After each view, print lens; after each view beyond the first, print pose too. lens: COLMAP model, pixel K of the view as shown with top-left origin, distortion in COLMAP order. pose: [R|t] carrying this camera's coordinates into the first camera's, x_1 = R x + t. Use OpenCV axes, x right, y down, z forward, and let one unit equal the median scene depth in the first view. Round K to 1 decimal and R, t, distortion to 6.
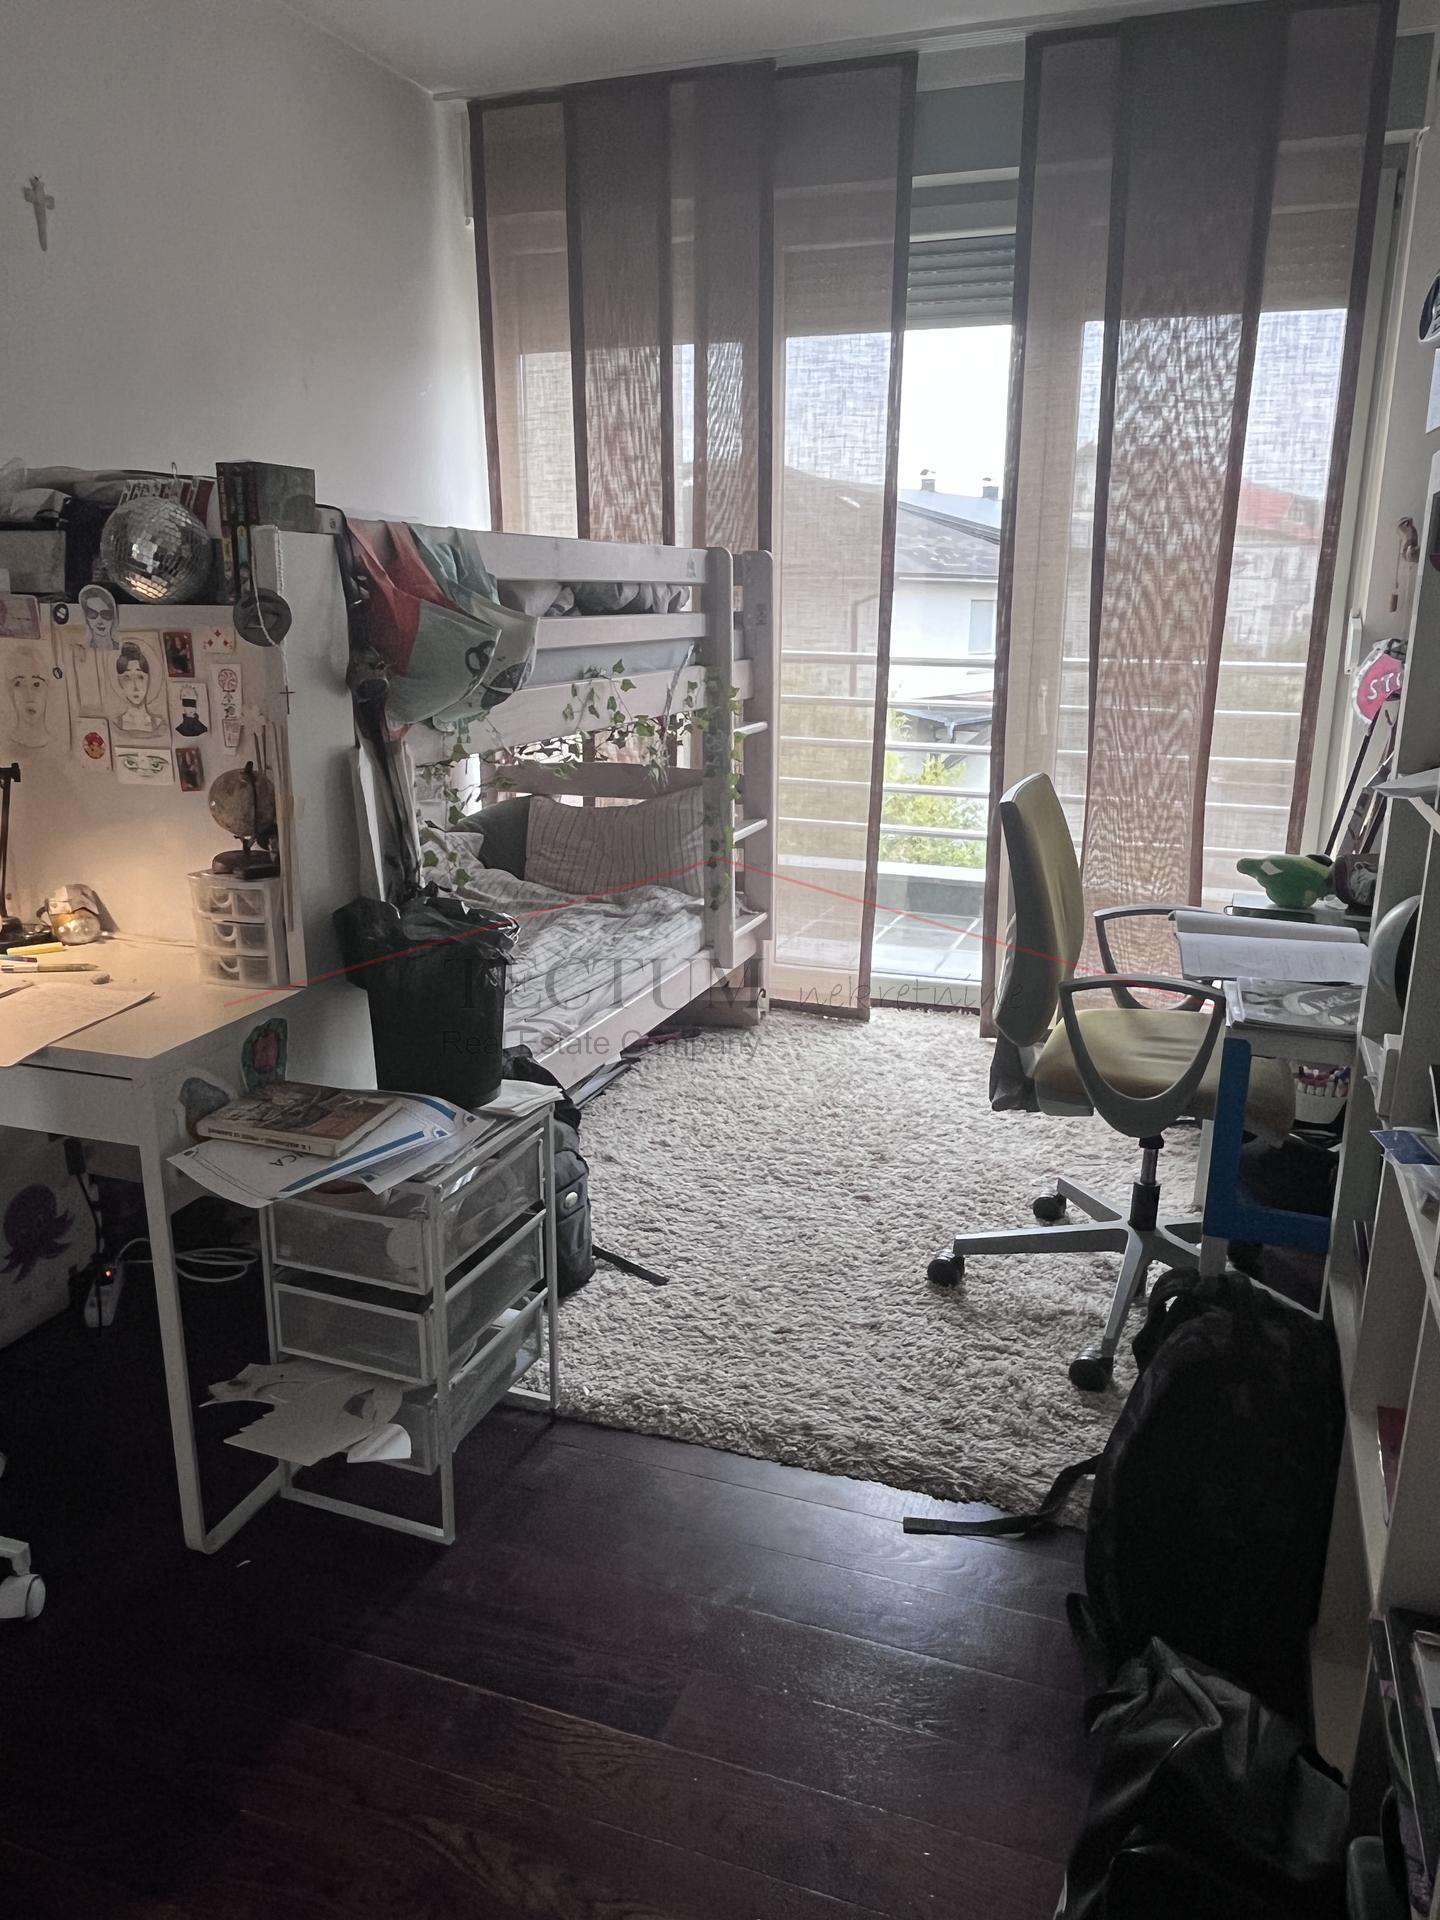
lens RADIAL K [[1340.7, 0, 722.8], [0, 1340.7, 958.6], [0, 0, 1]] dist [0.001390, -0.001537]
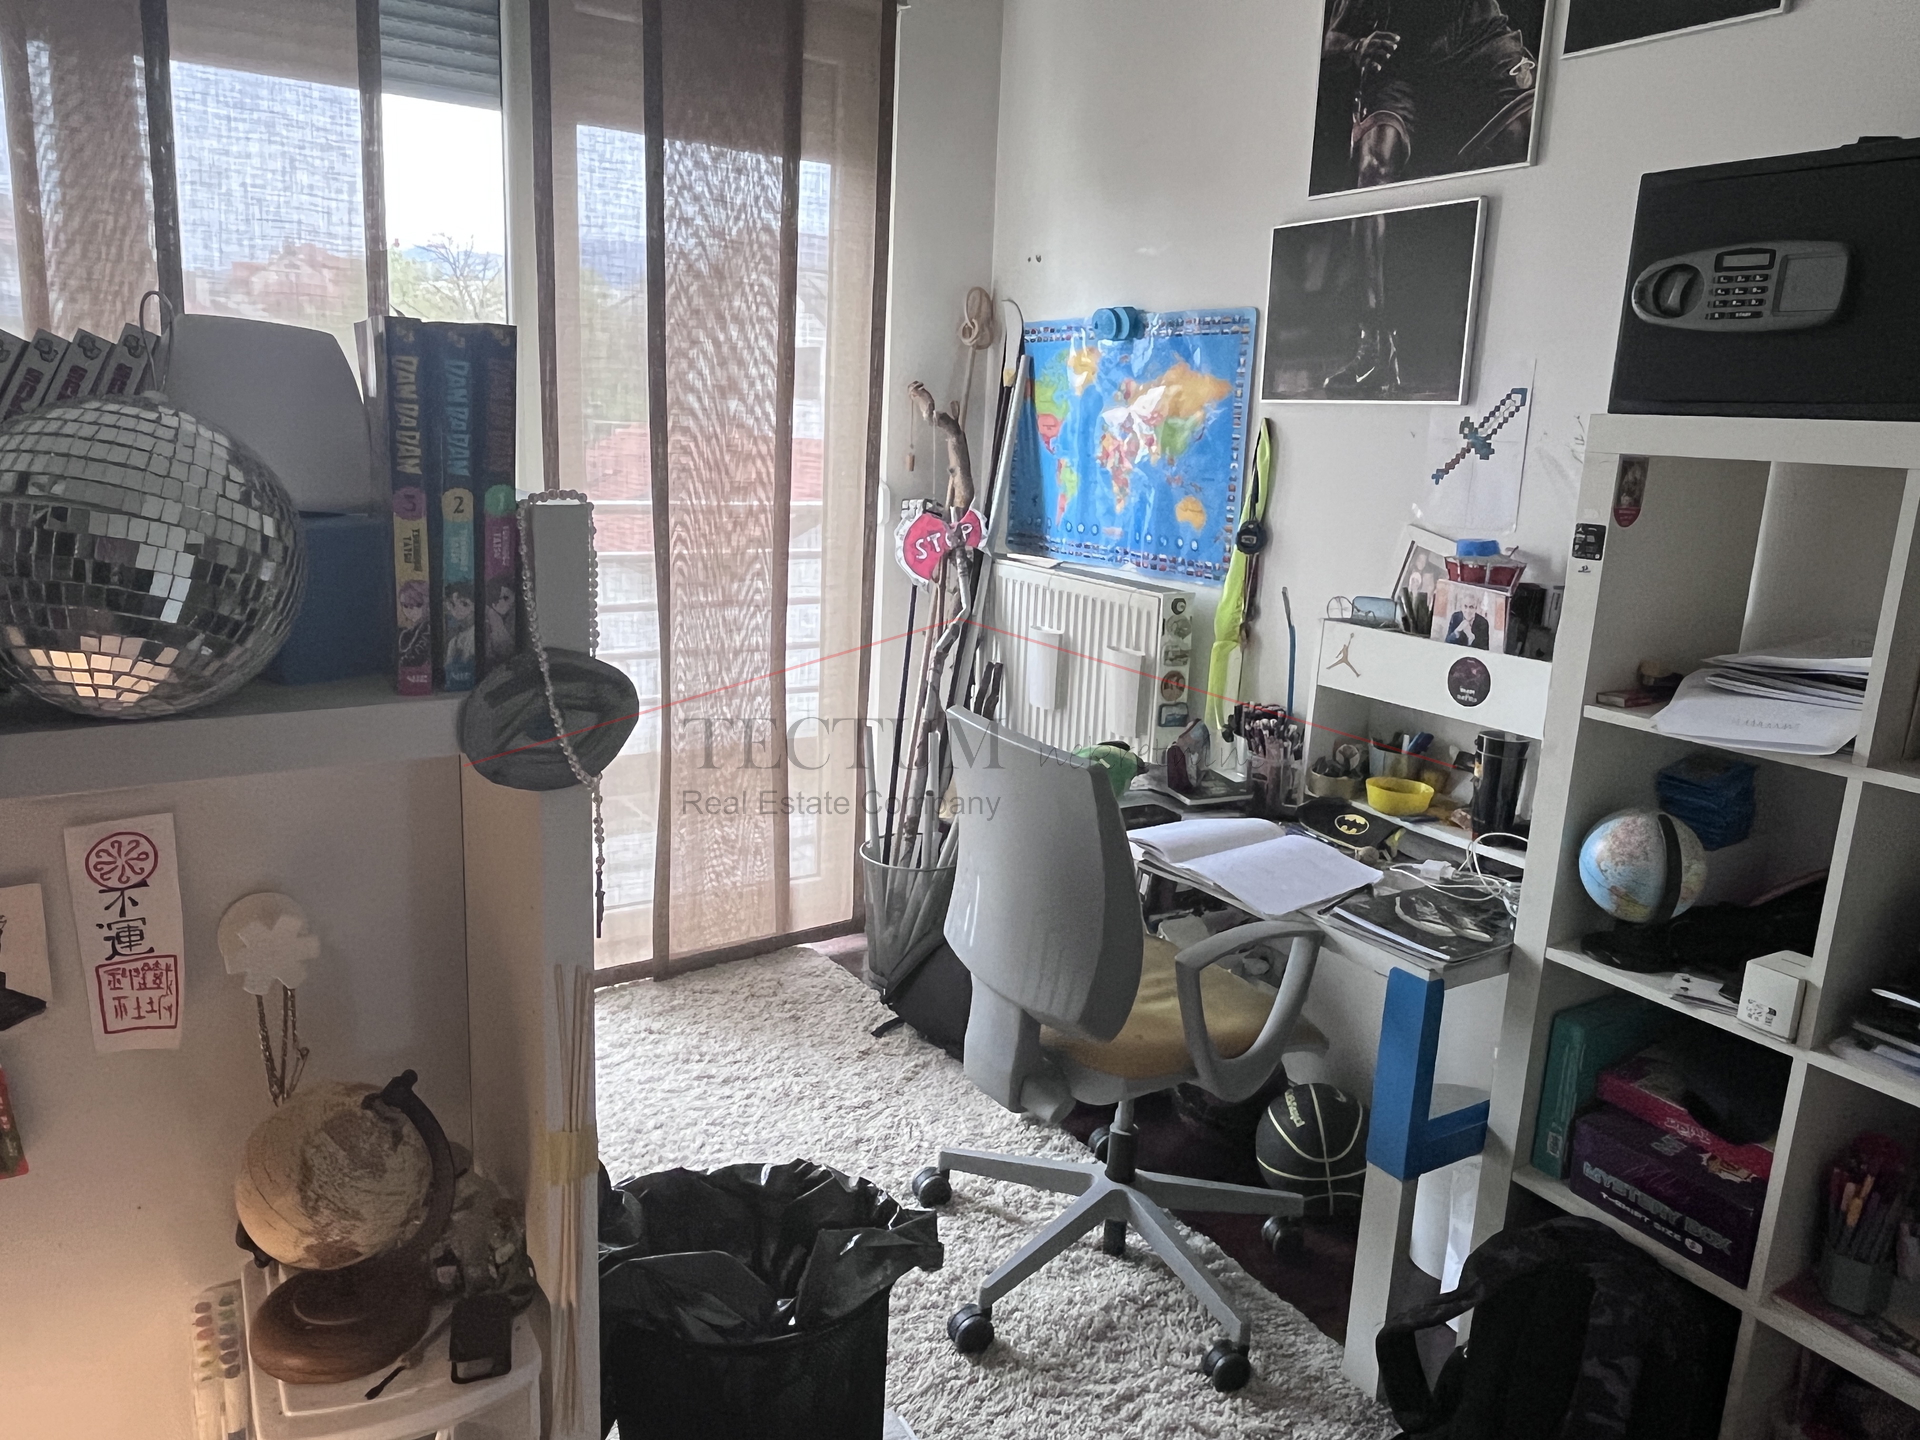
lens RADIAL K [[1340.7, 0, 988.7], [0, 1340.7, 709.8], [0, 0, 1]] dist [0.001390, -0.001537]
pose [[0.603076, -0.152759, 0.782920, -0.293279], [0.168731, 0.983713, 0.061964, -0.133348], [-0.779634, 0.094734, 0.619029, 0.338049]]
